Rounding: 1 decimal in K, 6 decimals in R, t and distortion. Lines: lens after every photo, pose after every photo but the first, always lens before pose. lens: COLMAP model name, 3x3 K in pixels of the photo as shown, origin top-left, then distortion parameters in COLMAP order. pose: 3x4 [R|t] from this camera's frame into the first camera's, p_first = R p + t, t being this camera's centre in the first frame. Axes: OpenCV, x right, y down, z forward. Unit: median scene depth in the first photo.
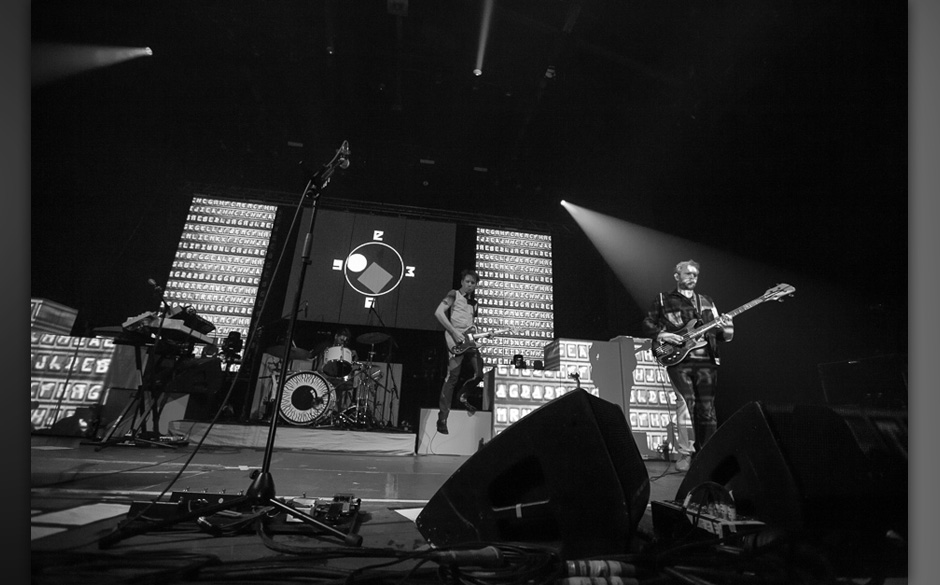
lens RADIAL K [[400.0, 0, 472.7], [0, 400.0, 291.8], [0, 0, 1]] dist [-0.033511, 0.007174]
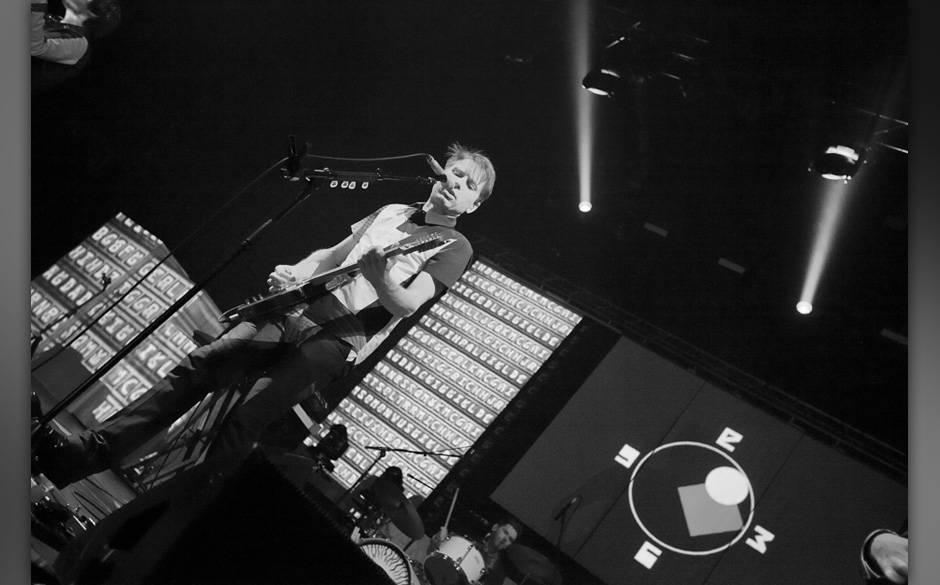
lens RADIAL K [[823.3, 0, 488.3], [0, 823.3, 302.0], [0, 0, 1]] dist [0.047677, -0.004870]
pose [[0.736713, 0.299794, -0.606117, 0.124937], [-0.478783, 0.864235, -0.154481, 0.011314], [0.477515, 0.404006, 0.780230, 0.015949]]
